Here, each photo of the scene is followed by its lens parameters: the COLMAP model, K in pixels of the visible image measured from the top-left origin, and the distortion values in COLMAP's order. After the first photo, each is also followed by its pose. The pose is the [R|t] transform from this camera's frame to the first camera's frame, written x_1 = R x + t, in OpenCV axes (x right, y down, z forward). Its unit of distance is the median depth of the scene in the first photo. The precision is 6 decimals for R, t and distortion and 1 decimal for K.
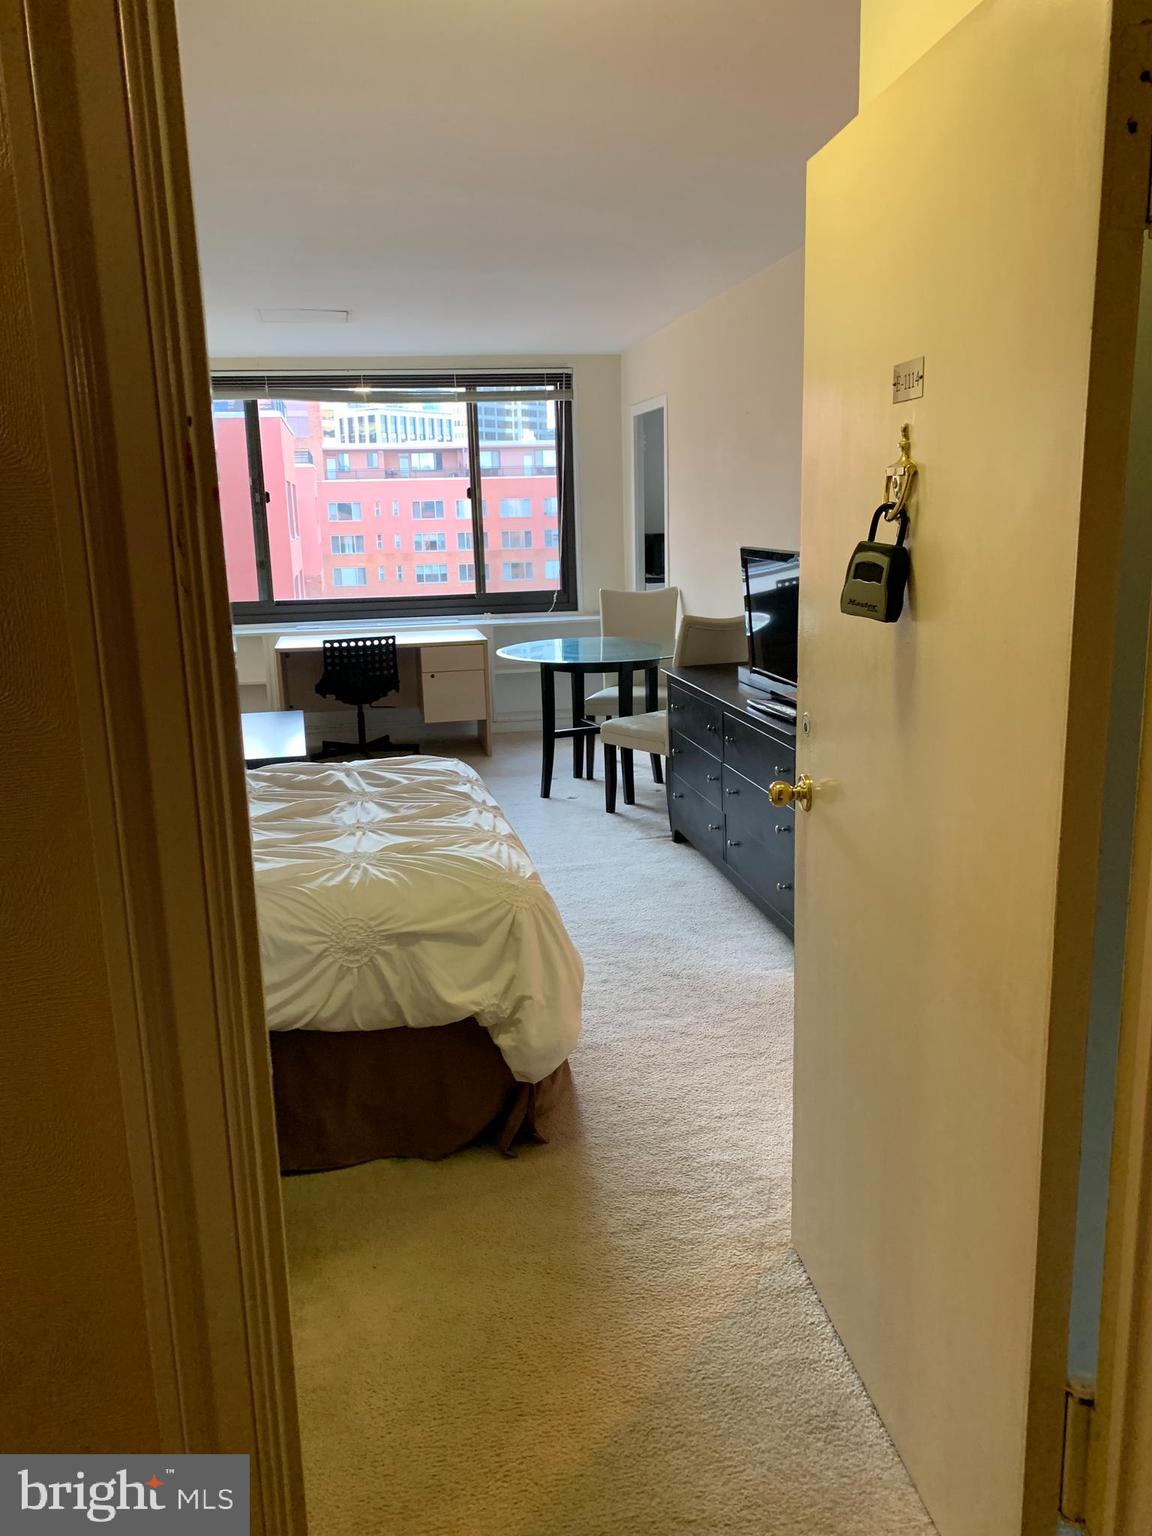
lens RADIAL K [[1199.6, 0, 570.6], [0, 1199.6, 734.2], [0, 0, 1]] dist [0.210494, -0.089544]
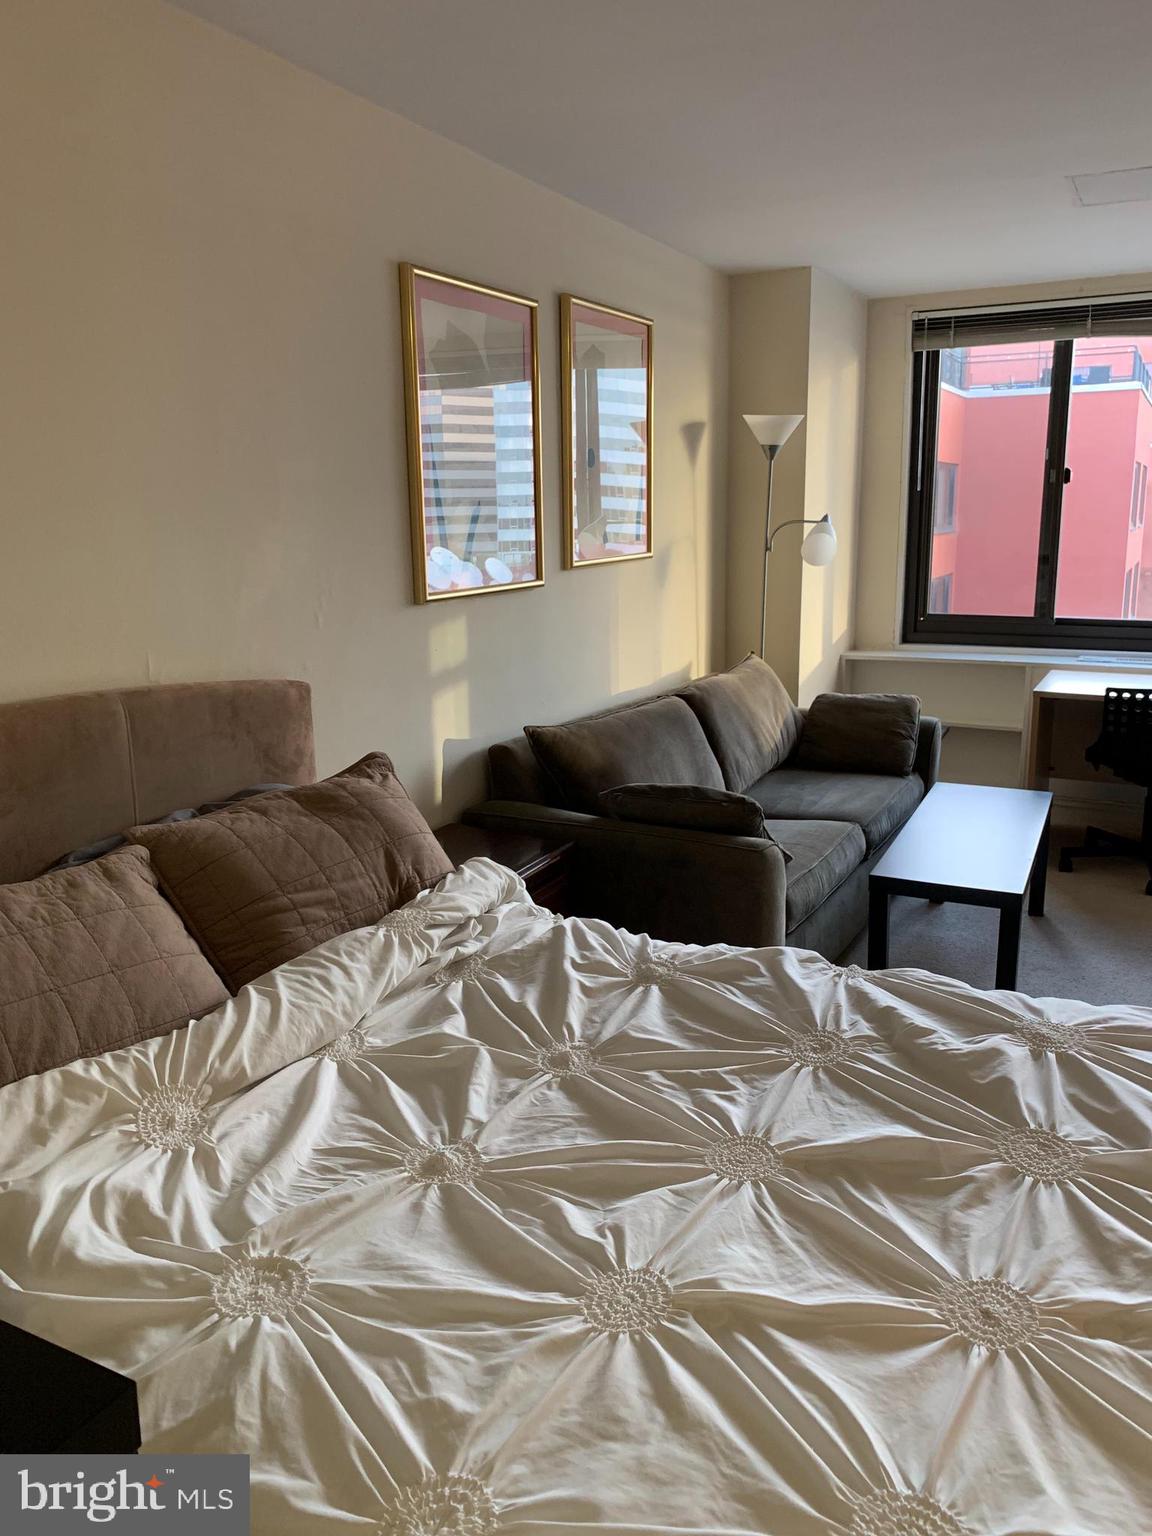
lens RADIAL K [[1194.4, 0, 573.2], [0, 1194.4, 739.8], [0, 0, 1]] dist [0.033687, -0.002957]
pose [[0.790081, 0.138526, -0.597145, -0.033449], [-0.125814, 0.990038, 0.063205, -0.049025], [0.599952, 0.025192, 0.799639, 0.269137]]
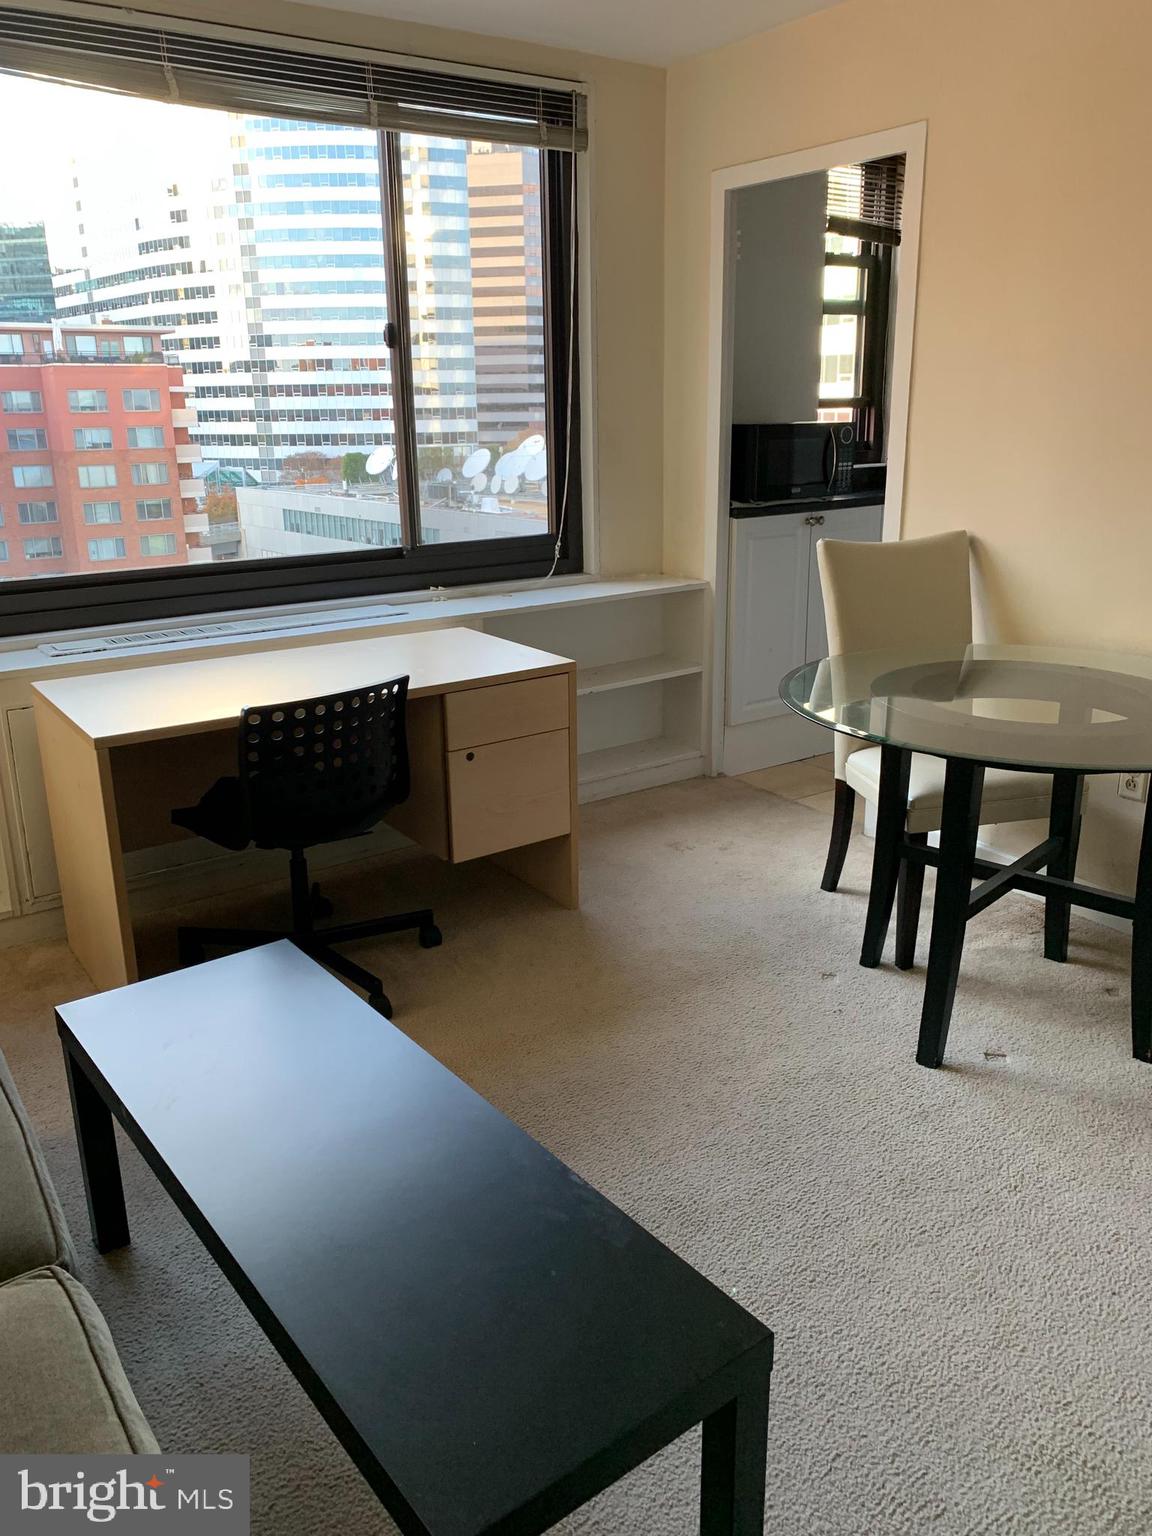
lens RADIAL K [[1178.7, 0, 576.0], [0, 1178.7, 768.0], [0, 0, 1]] dist [0.028532, 0.000225]
pose [[0.910854, -0.108673, 0.398164, -0.237035], [0.065081, 0.990462, 0.121450, -0.088700], [-0.407564, -0.084710, 0.909239, 0.572629]]
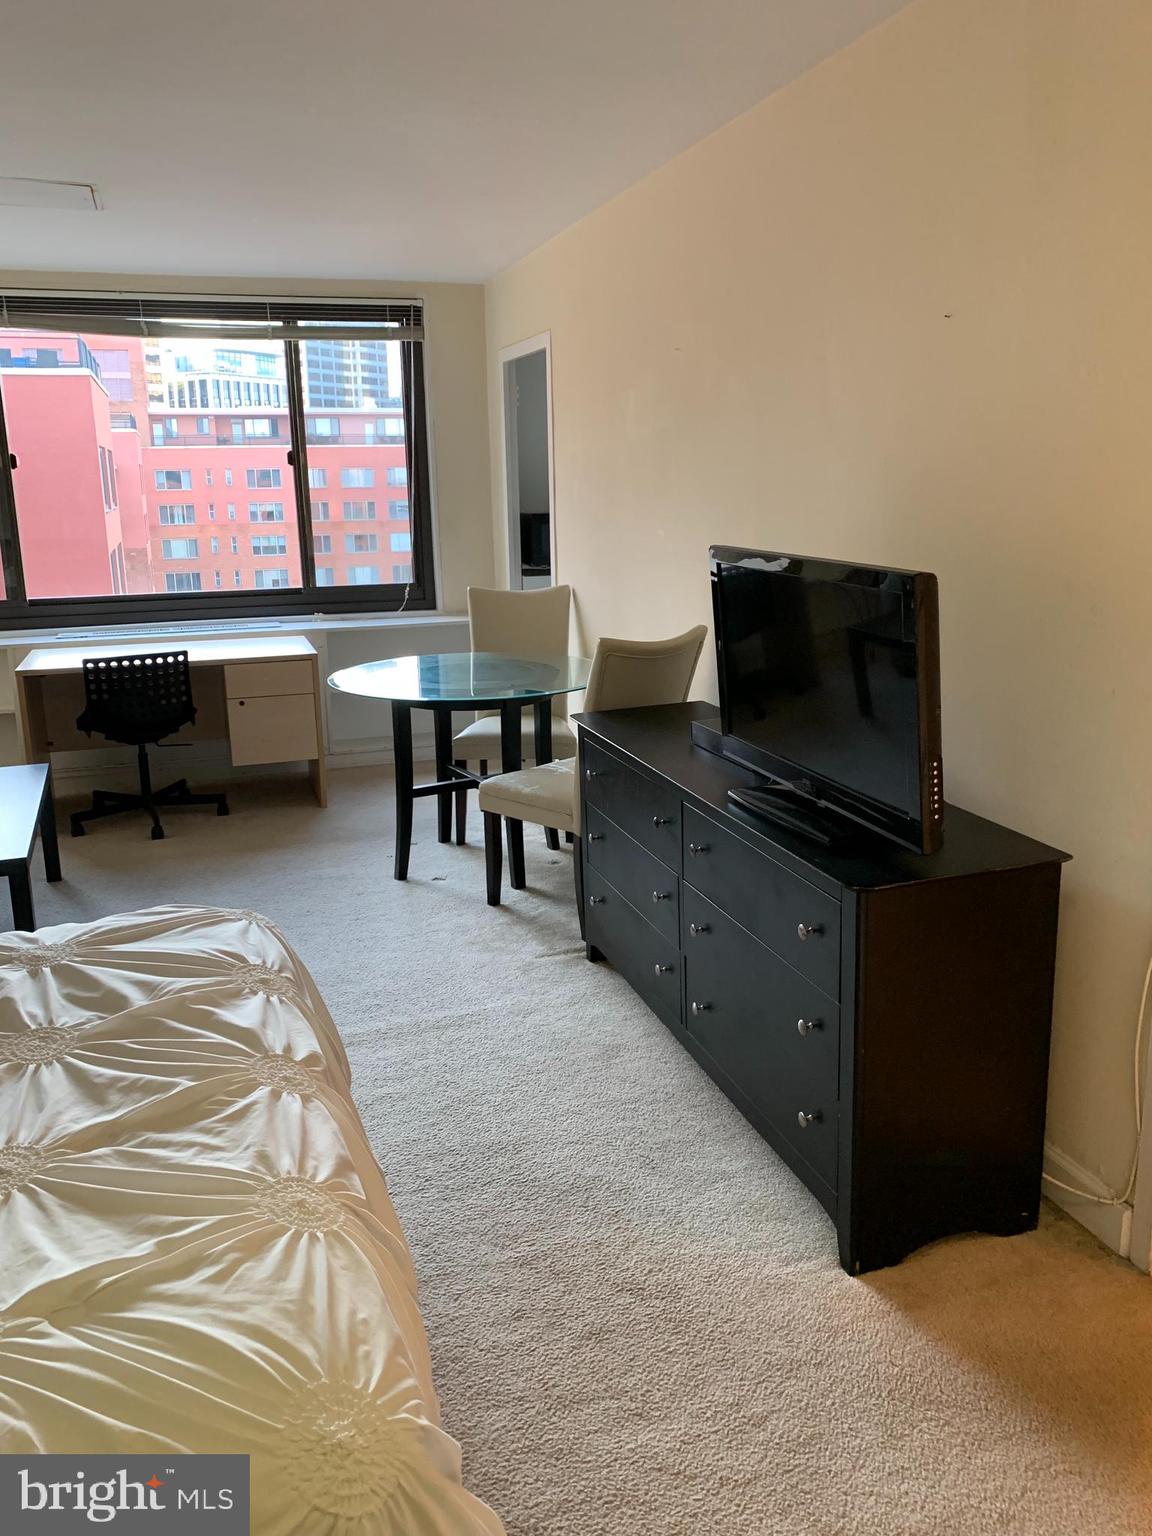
lens RADIAL K [[1187.6, 0, 585.2], [0, 1187.6, 749.2], [0, 0, 1]] dist [0.061258, -0.084300]
pose [[0.990313, -0.019499, 0.137475, -0.006616], [0.014330, 0.999156, 0.038490, -0.043162], [-0.138110, -0.036148, 0.989757, 0.230675]]
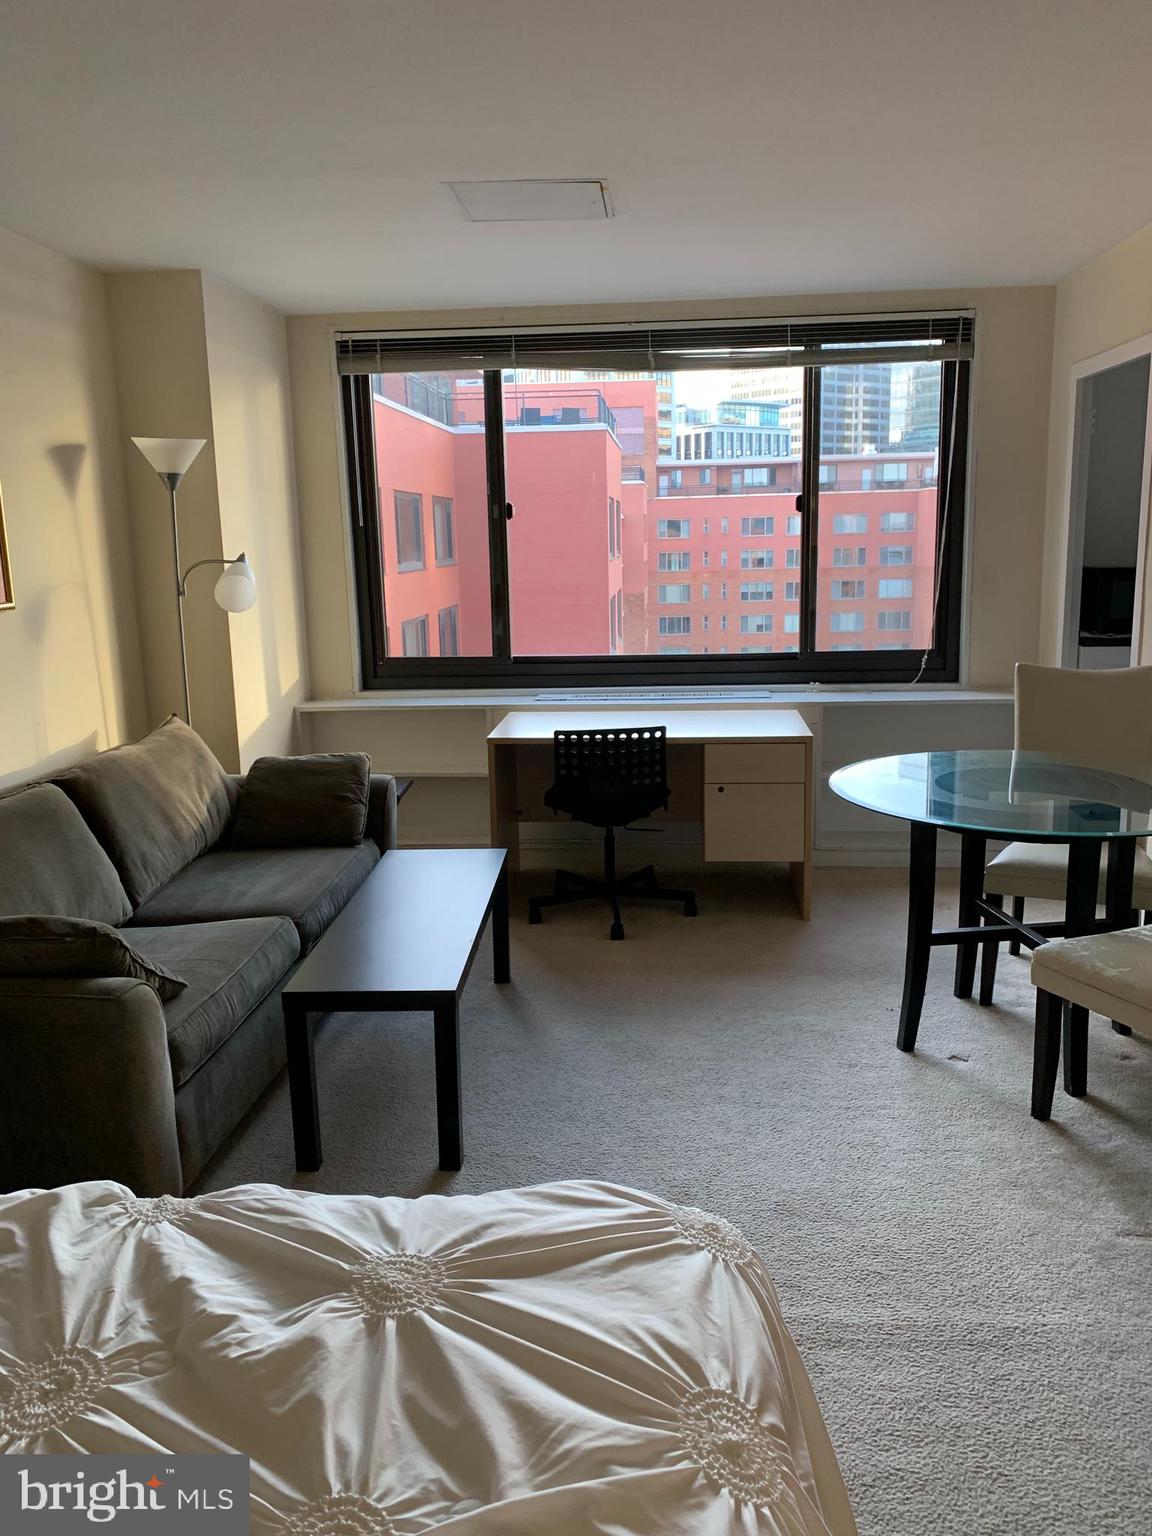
lens RADIAL K [[1187.6, 0, 585.2], [0, 1187.6, 749.2], [0, 0, 1]] dist [0.061258, -0.084300]
pose [[0.966804, 0.055619, -0.249393, -0.028293], [-0.055064, 0.998440, 0.009209, -0.067923], [0.249517, 0.004829, 0.968358, 0.361158]]
